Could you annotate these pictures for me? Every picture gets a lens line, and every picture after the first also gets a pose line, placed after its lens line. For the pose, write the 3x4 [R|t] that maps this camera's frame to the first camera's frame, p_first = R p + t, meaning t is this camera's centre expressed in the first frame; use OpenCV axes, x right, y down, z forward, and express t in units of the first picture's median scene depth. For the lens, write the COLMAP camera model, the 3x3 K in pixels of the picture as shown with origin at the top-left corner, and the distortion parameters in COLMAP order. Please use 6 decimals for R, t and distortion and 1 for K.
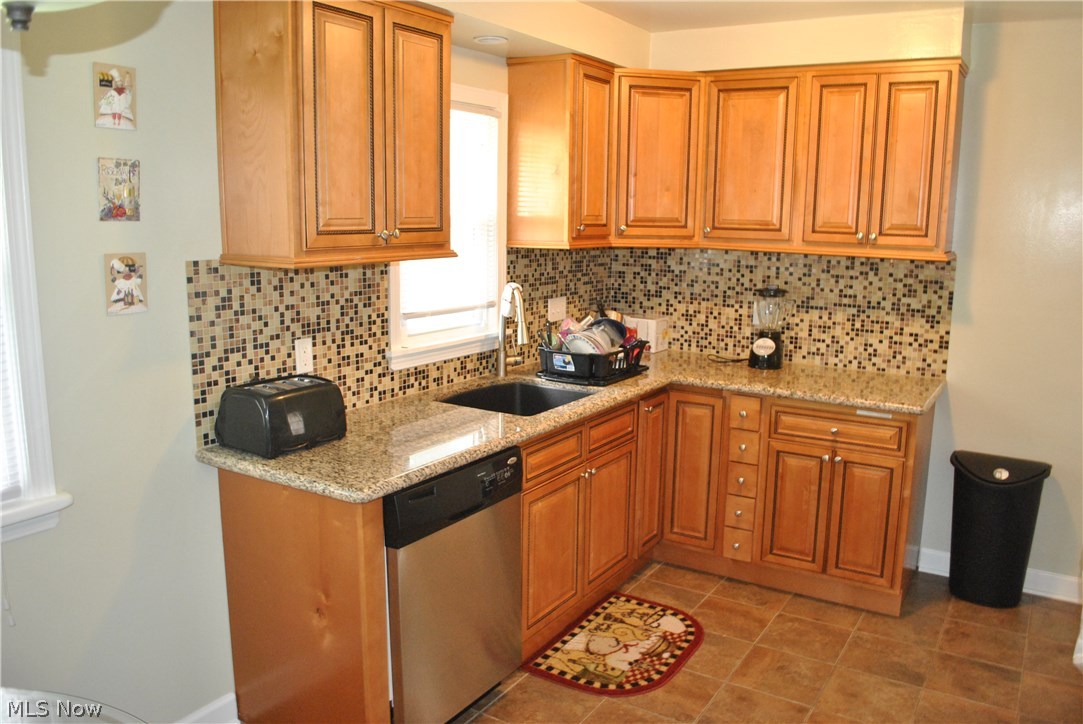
lens RADIAL K [[853.0, 0, 569.9], [0, 853.0, 357.0], [0, 0, 1]] dist [-0.070183, 0.009382]
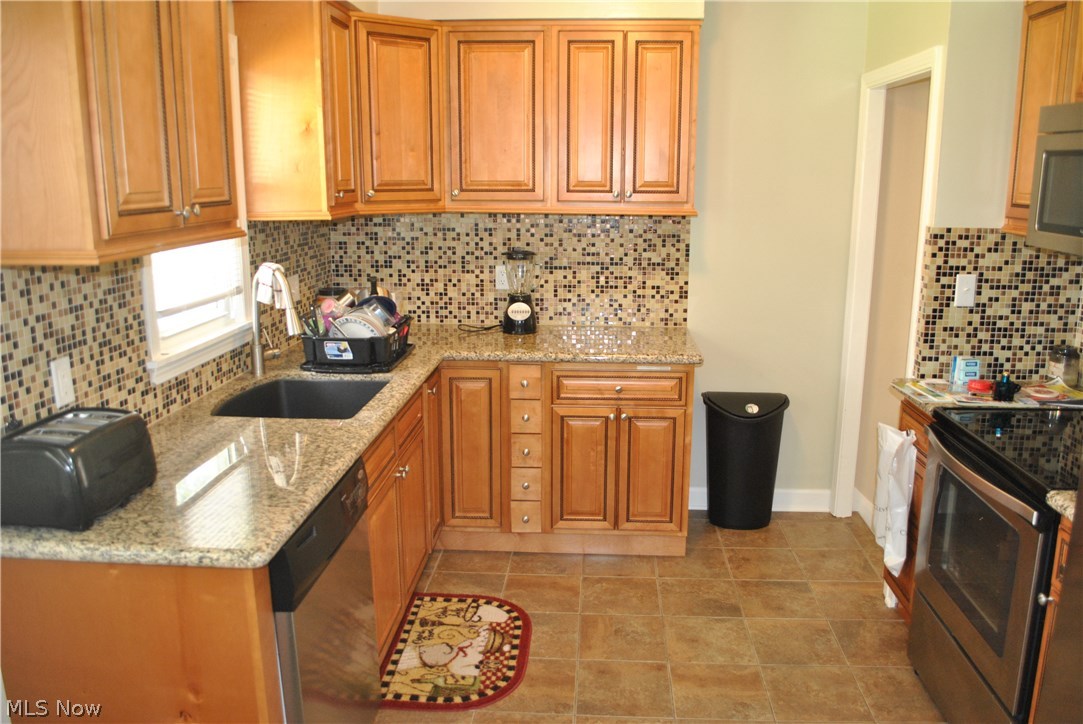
lens RADIAL K [[853.0, 0, 547.9], [0, 853.0, 358.3], [0, 0, 1]] dist [-0.070183, 0.009382]
pose [[0.887602, -0.112591, 0.446638, -0.210680], [0.091018, 0.993418, 0.069548, -0.027274], [-0.451529, -0.021079, 0.892007, 0.131083]]
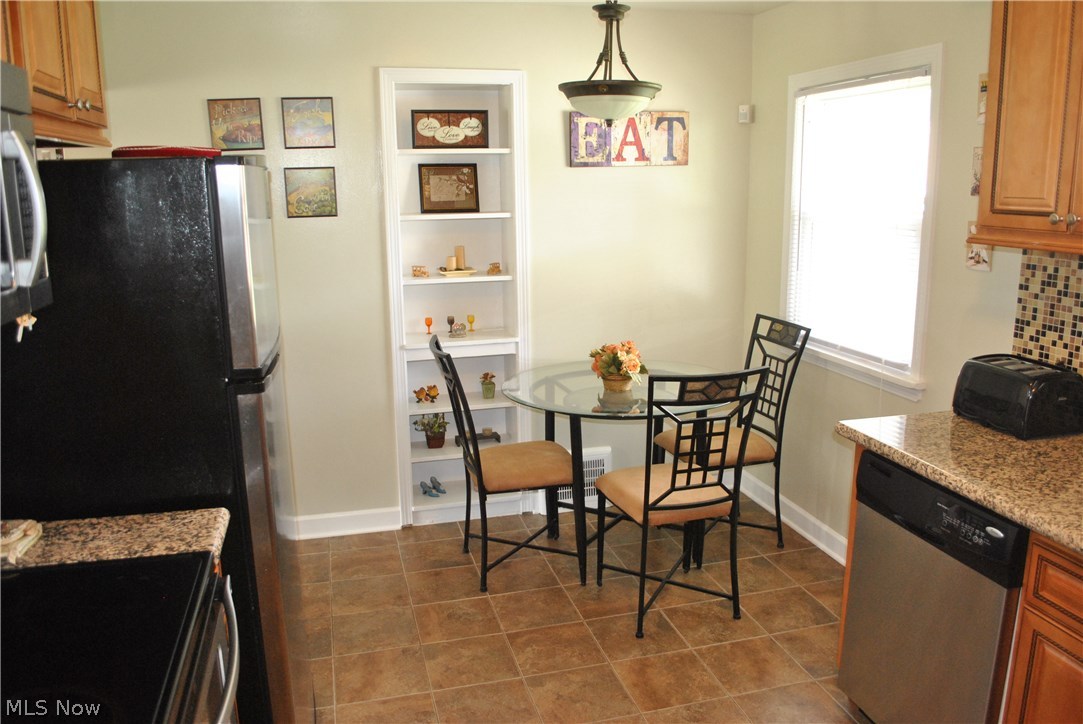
lens RADIAL K [[853.0, 0, 543.8], [0, 853.0, 361.7], [0, 0, 1]] dist [-0.070183, 0.009382]
pose [[-0.692849, 0.140683, -0.707226, 0.543648], [-0.127553, 0.941406, 0.312227, -0.150855], [0.709712, 0.306535, -0.634307, 0.896552]]
